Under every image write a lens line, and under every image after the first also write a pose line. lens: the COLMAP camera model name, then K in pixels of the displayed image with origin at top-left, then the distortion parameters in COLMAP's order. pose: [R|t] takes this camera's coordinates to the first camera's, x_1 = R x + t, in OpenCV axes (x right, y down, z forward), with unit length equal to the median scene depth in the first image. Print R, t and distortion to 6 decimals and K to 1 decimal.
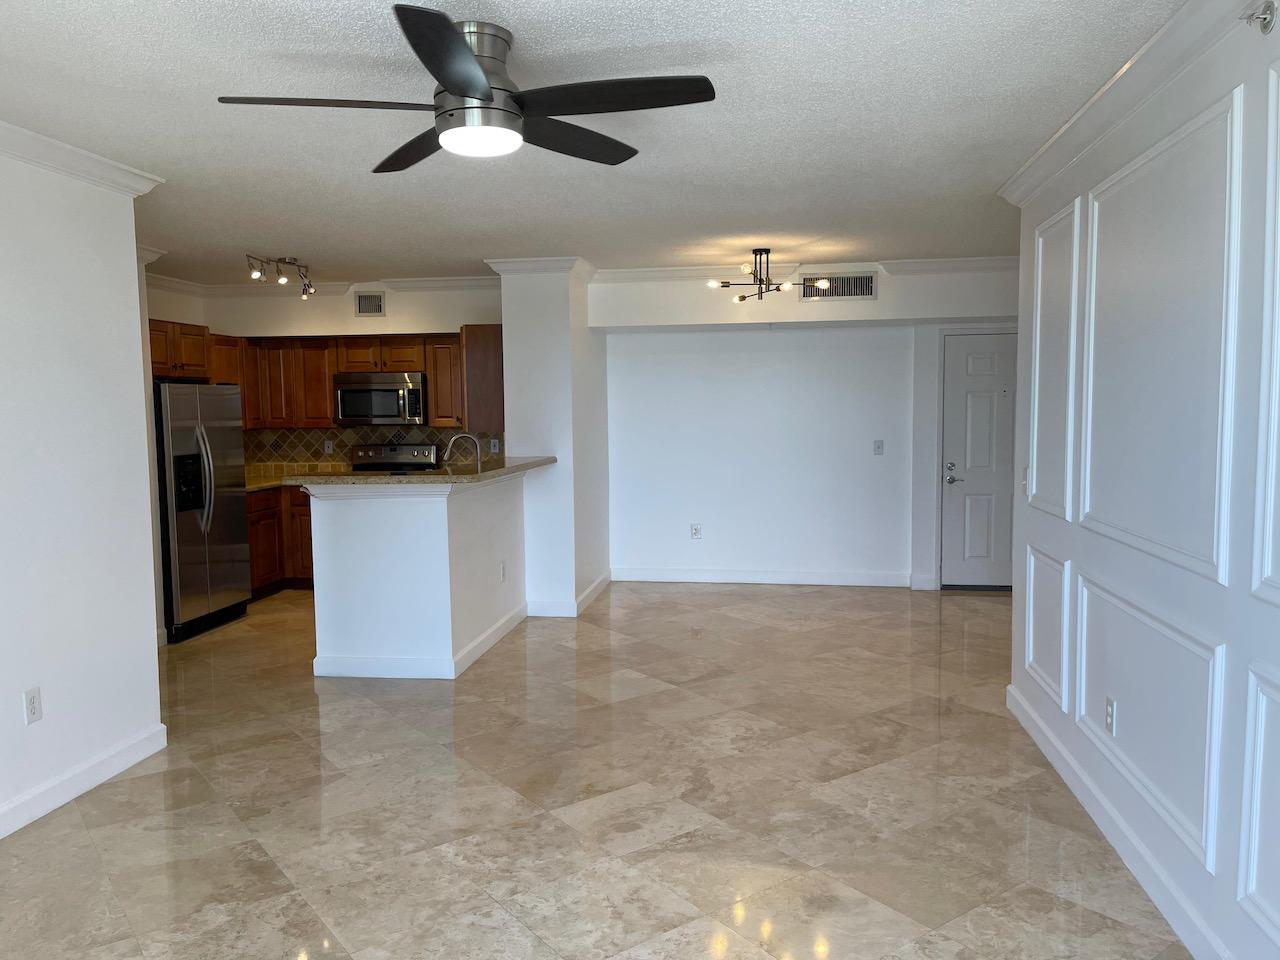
lens RADIAL K [[960.4, 0, 640.0], [0, 960.4, 484.2], [0, 0, 1]] dist [0.081106, -0.108812]
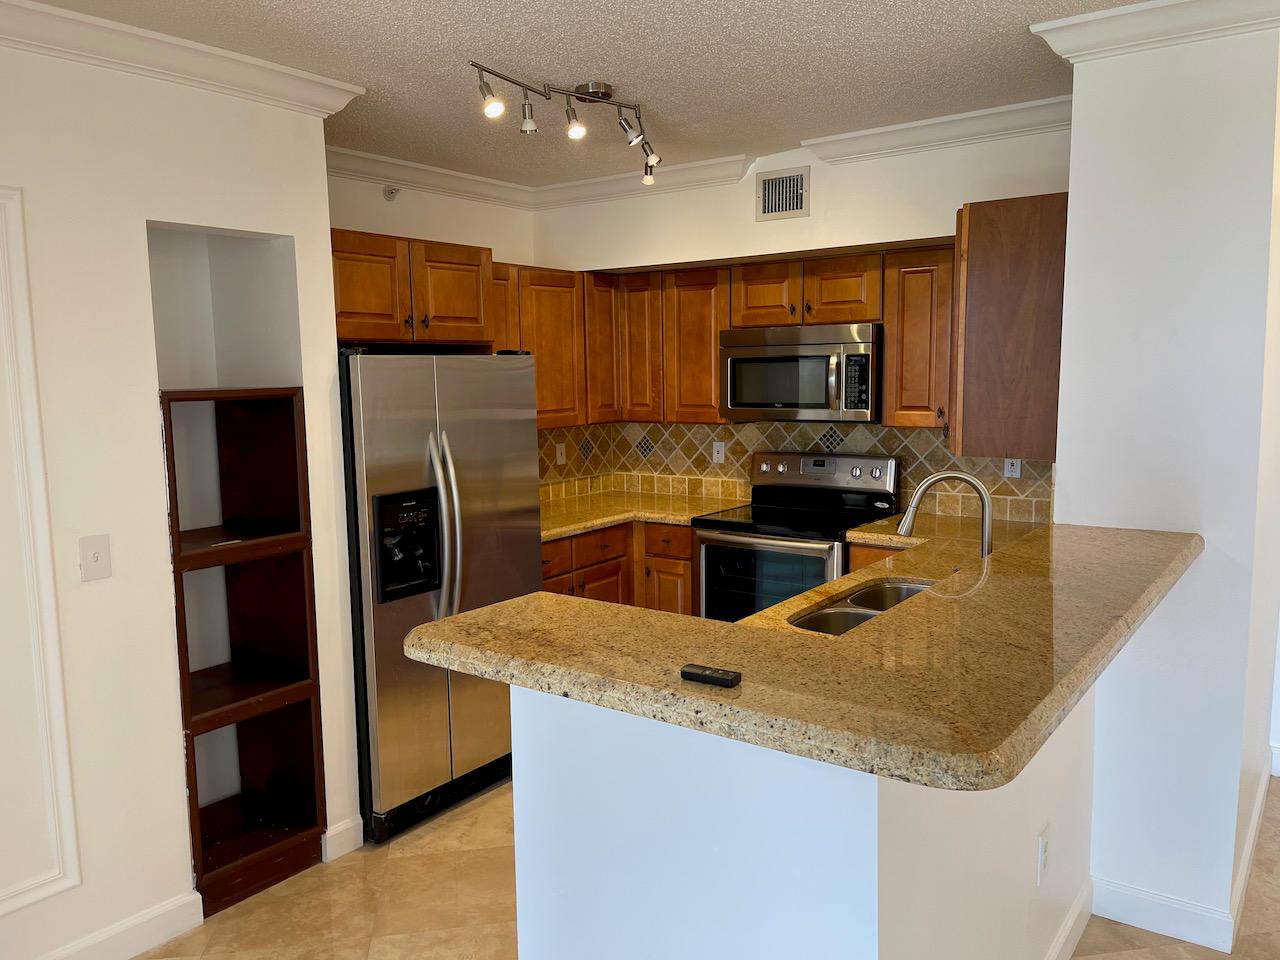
lens RADIAL K [[960.4, 0, 640.0], [0, 960.4, 484.2], [0, 0, 1]] dist [0.081106, -0.108812]
pose [[0.882024, 0.054628, -0.468027, -0.092092], [-0.033341, 0.998003, 0.053655, -0.054205], [0.470024, -0.031720, 0.882084, 0.494078]]
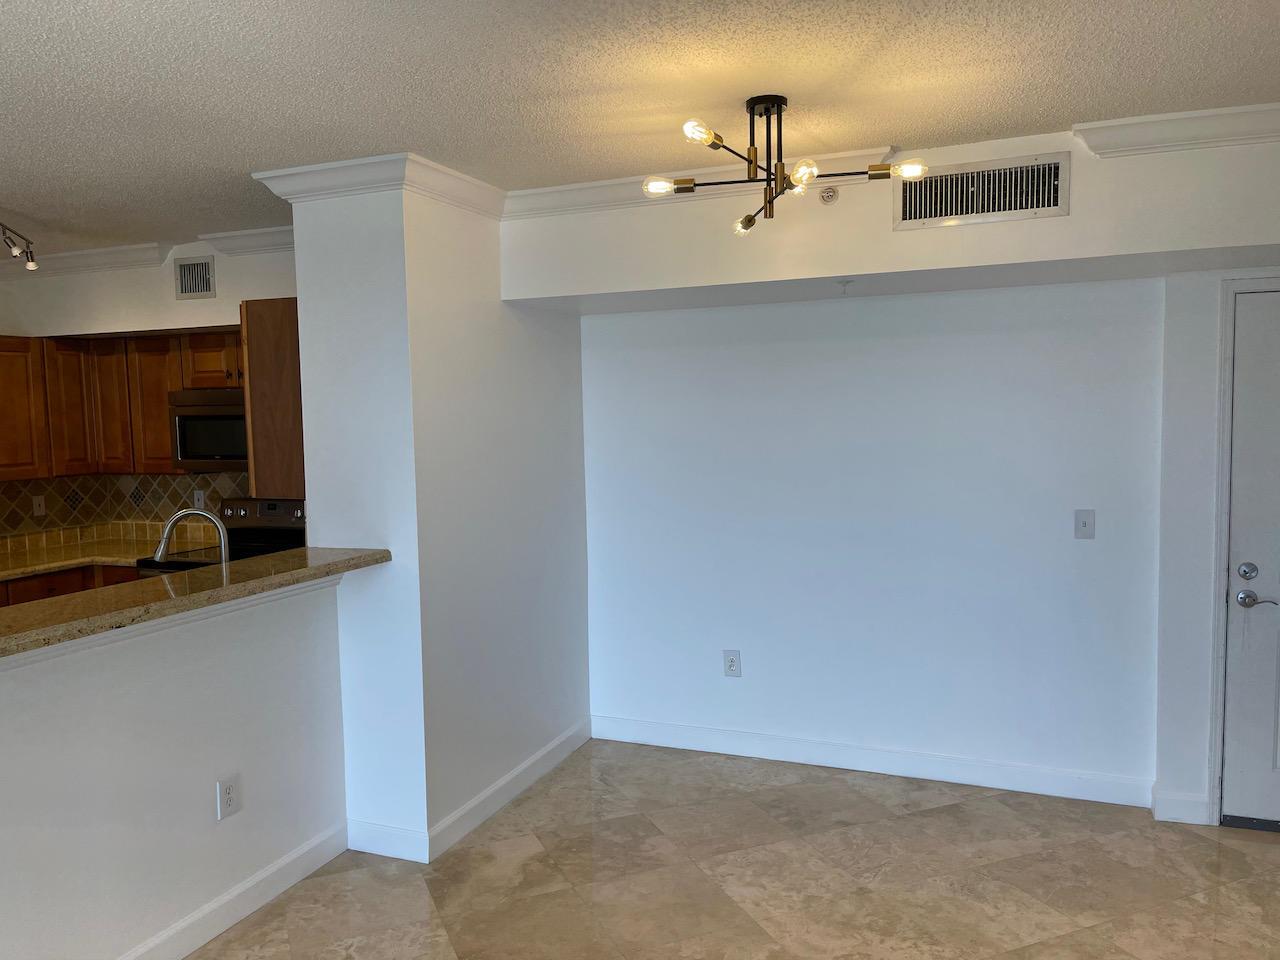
lens RADIAL K [[960.4, 0, 640.0], [0, 960.4, 484.2], [0, 0, 1]] dist [0.081106, -0.108812]
pose [[0.971226, 0.009719, -0.237963, 0.145913], [-0.010188, 0.999948, -0.000737, -0.057204], [0.237944, 0.003140, 0.971274, 0.466599]]
